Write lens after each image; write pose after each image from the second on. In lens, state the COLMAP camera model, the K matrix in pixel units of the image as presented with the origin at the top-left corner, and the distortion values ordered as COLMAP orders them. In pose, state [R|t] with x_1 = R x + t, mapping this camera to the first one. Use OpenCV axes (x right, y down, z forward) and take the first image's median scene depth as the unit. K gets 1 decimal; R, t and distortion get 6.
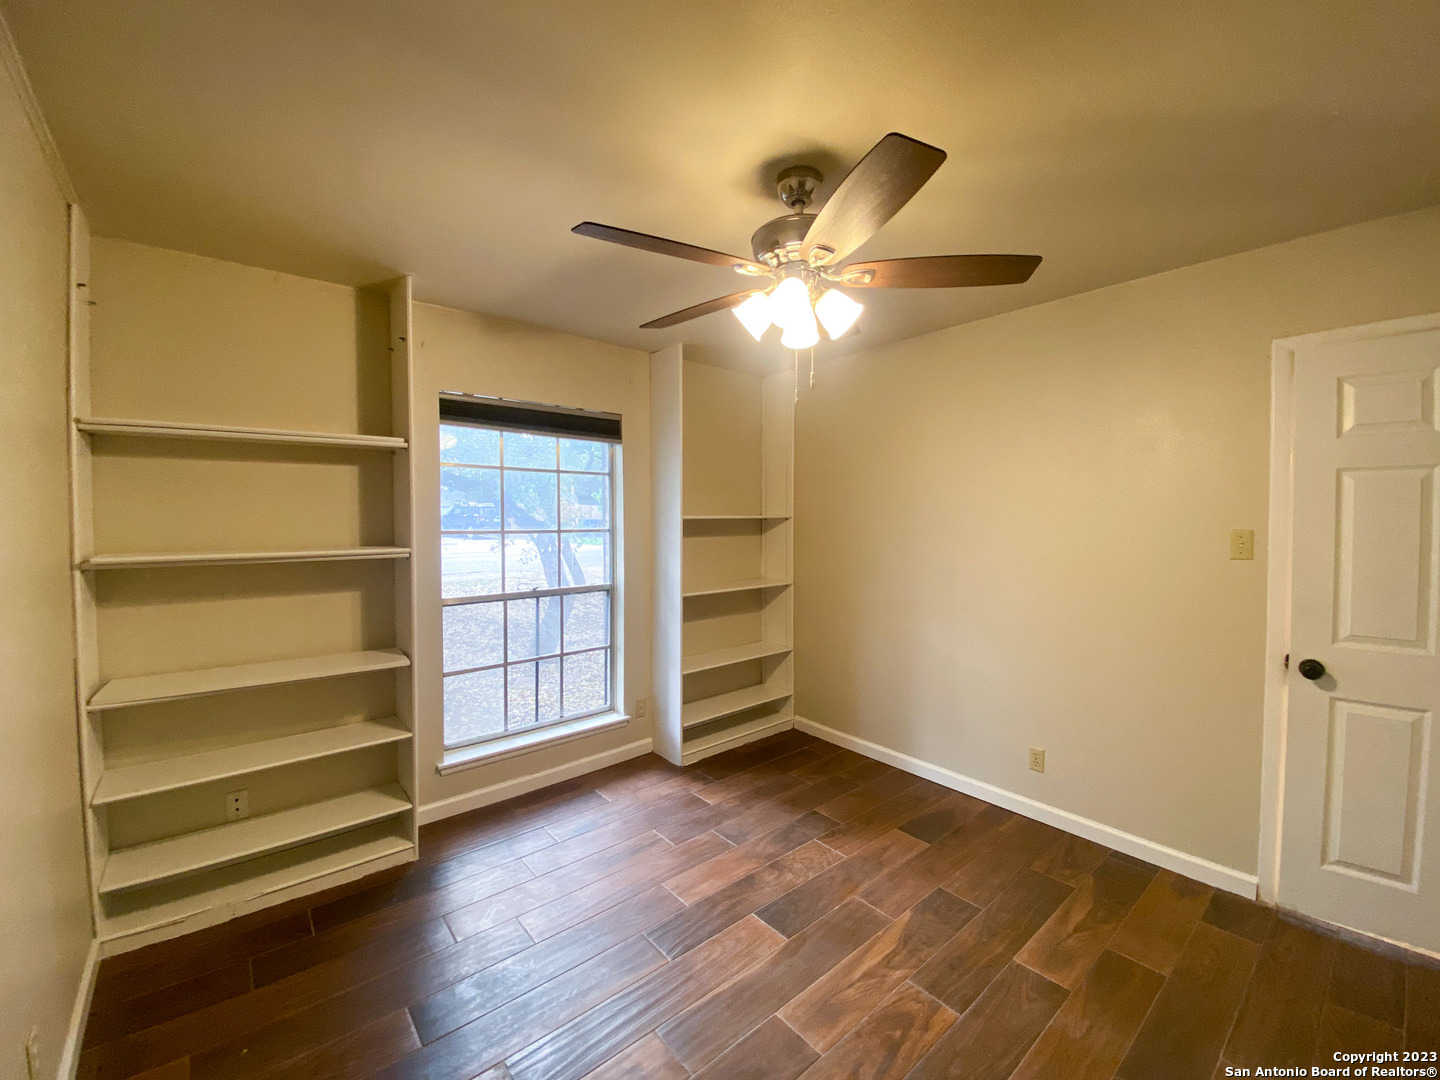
lens RADIAL K [[586.1, 0, 723.4], [0, 586.1, 532.4], [0, 0, 1]] dist [0.037899, -0.028247]
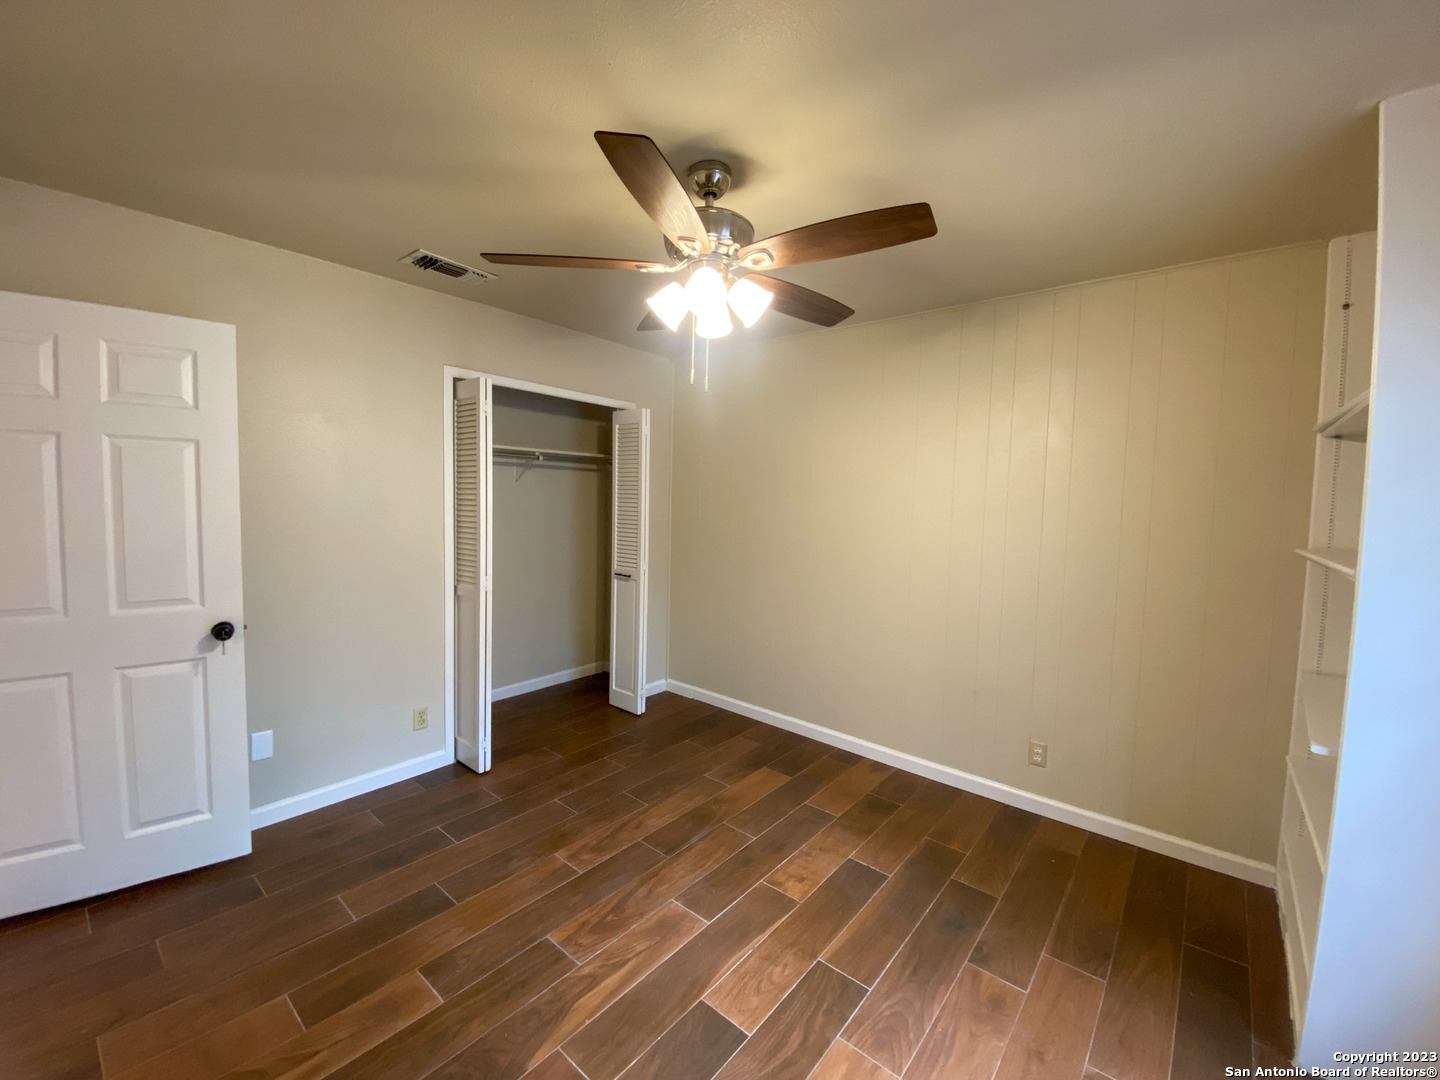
lens RADIAL K [[586.1, 0, 723.4], [0, 586.1, 532.4], [0, 0, 1]] dist [0.037899, -0.028247]
pose [[-0.984612, -0.014679, -0.174134, 0.231592], [-0.031310, 0.995160, 0.093148, -0.055584], [0.171924, 0.097167, -0.980306, 1.746619]]
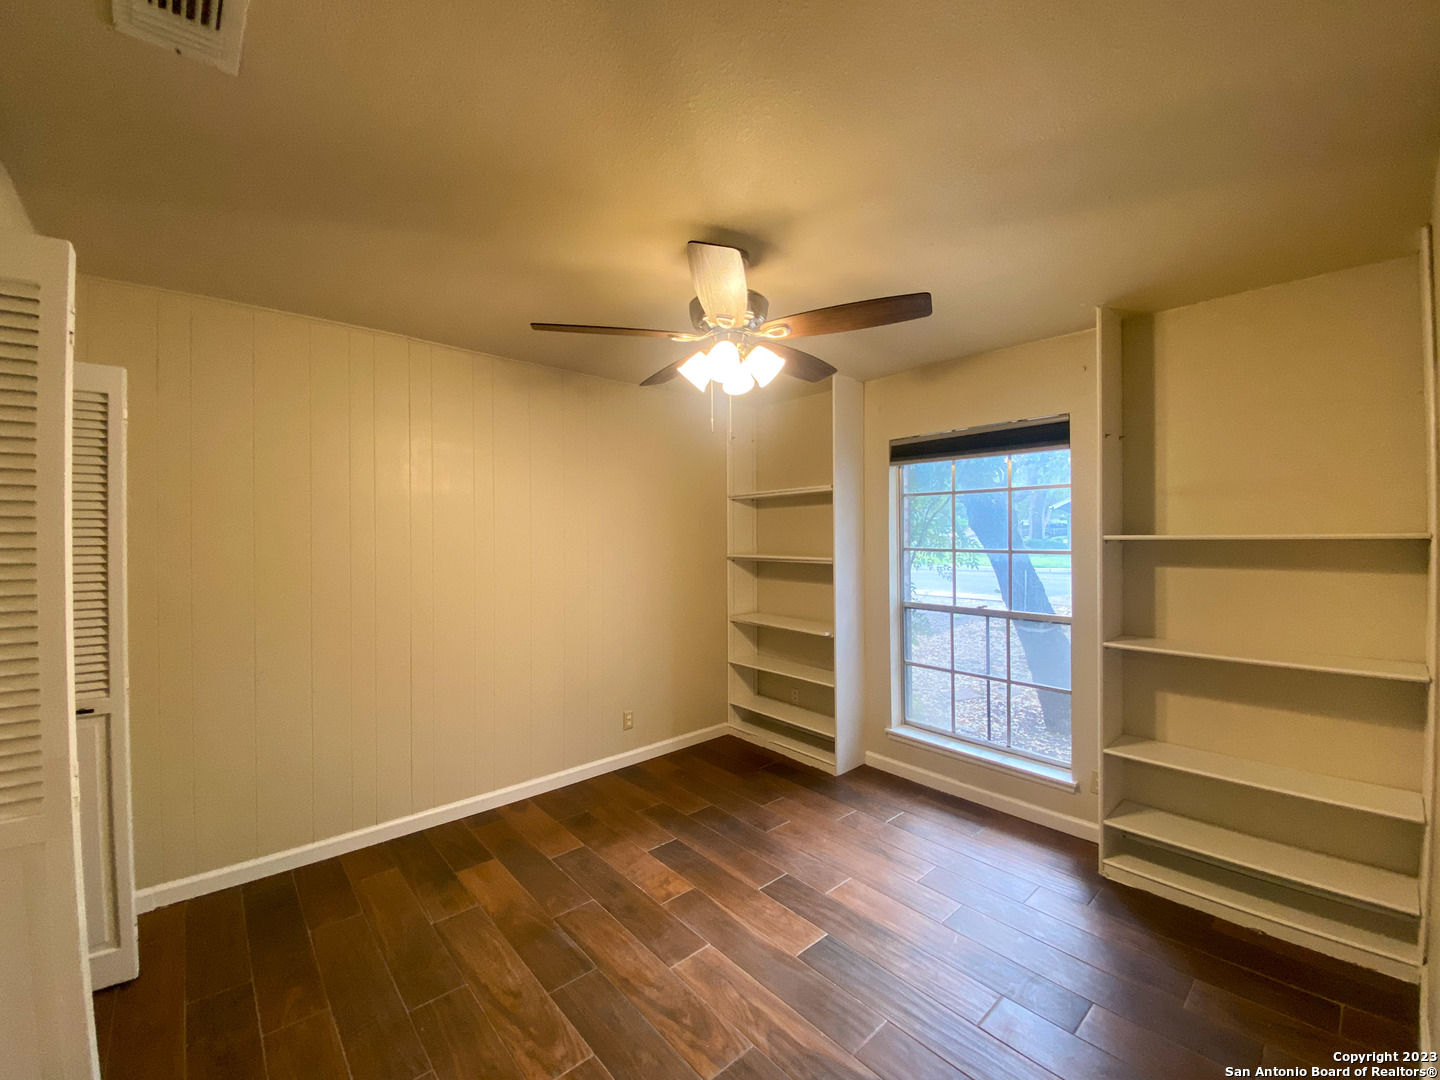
lens RADIAL K [[587.7, 0, 711.1], [0, 587.7, 537.1], [0, 0, 1]] dist [-0.001870, -0.000398]
pose [[0.011005, 0.004339, -0.999930, 1.089356], [-0.025460, 0.999668, 0.004057, -0.027505], [0.999615, 0.025414, 0.011112, 0.814880]]
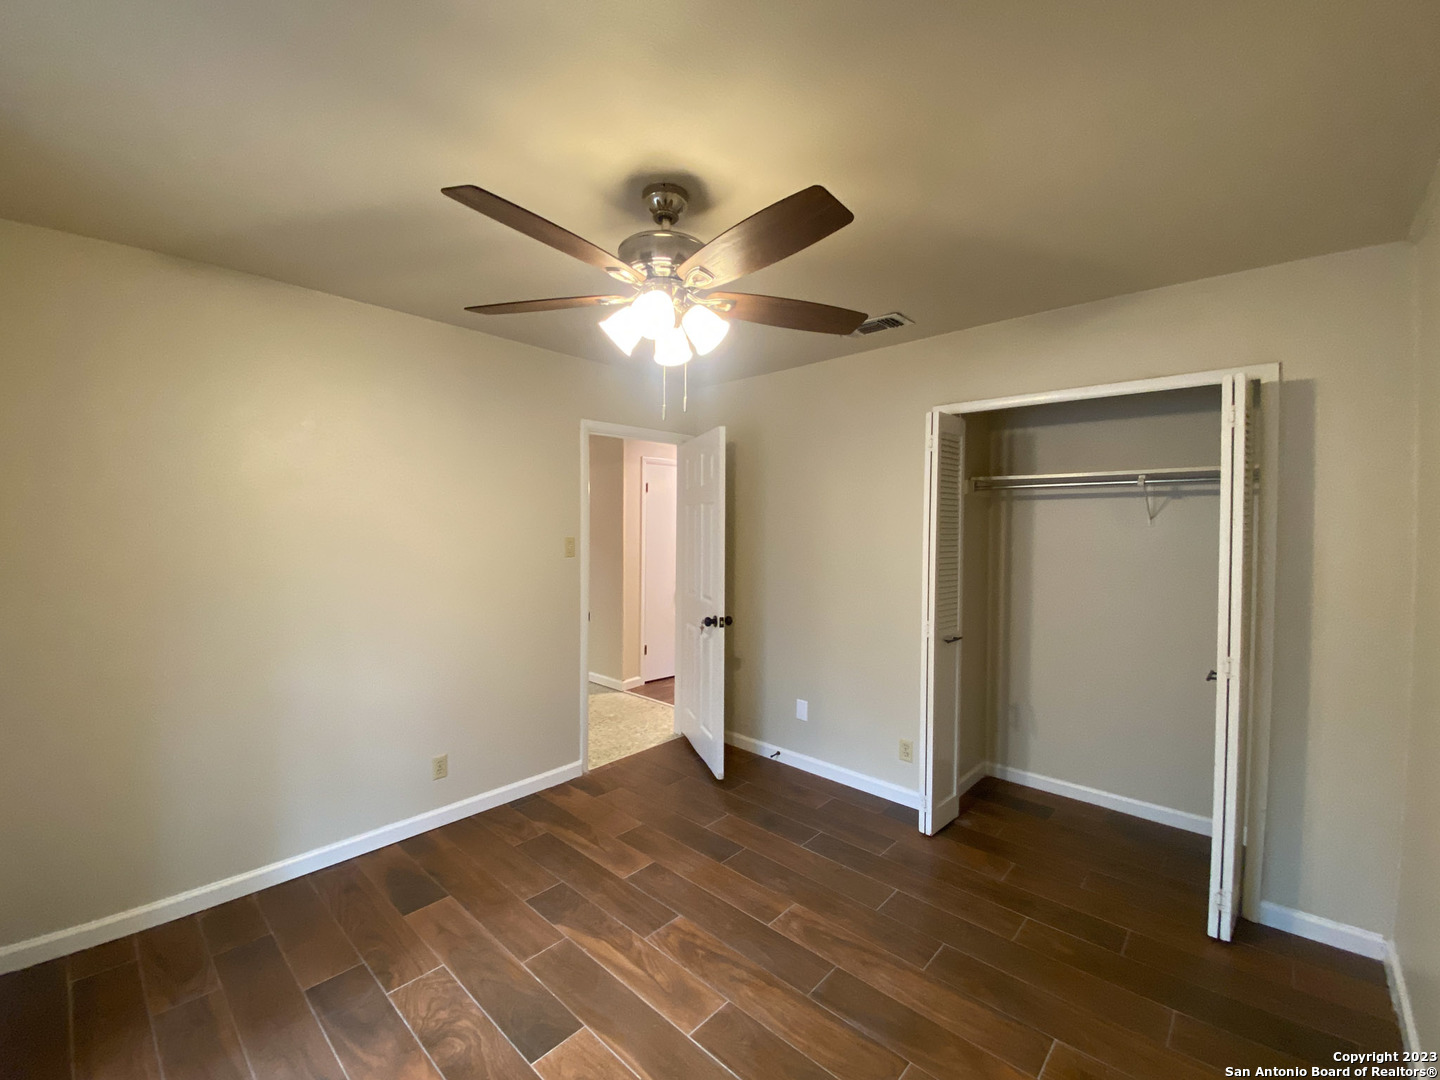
lens RADIAL K [[603.3, 0, 714.7], [0, 603.3, 545.7], [0, 0, 1]] dist [0.001202, -0.007647]
pose [[-0.119452, -0.036946, 0.992152, -0.739735], [0.024027, 0.998907, 0.040090, -0.035499], [-0.992549, 0.028628, -0.118434, 0.883954]]
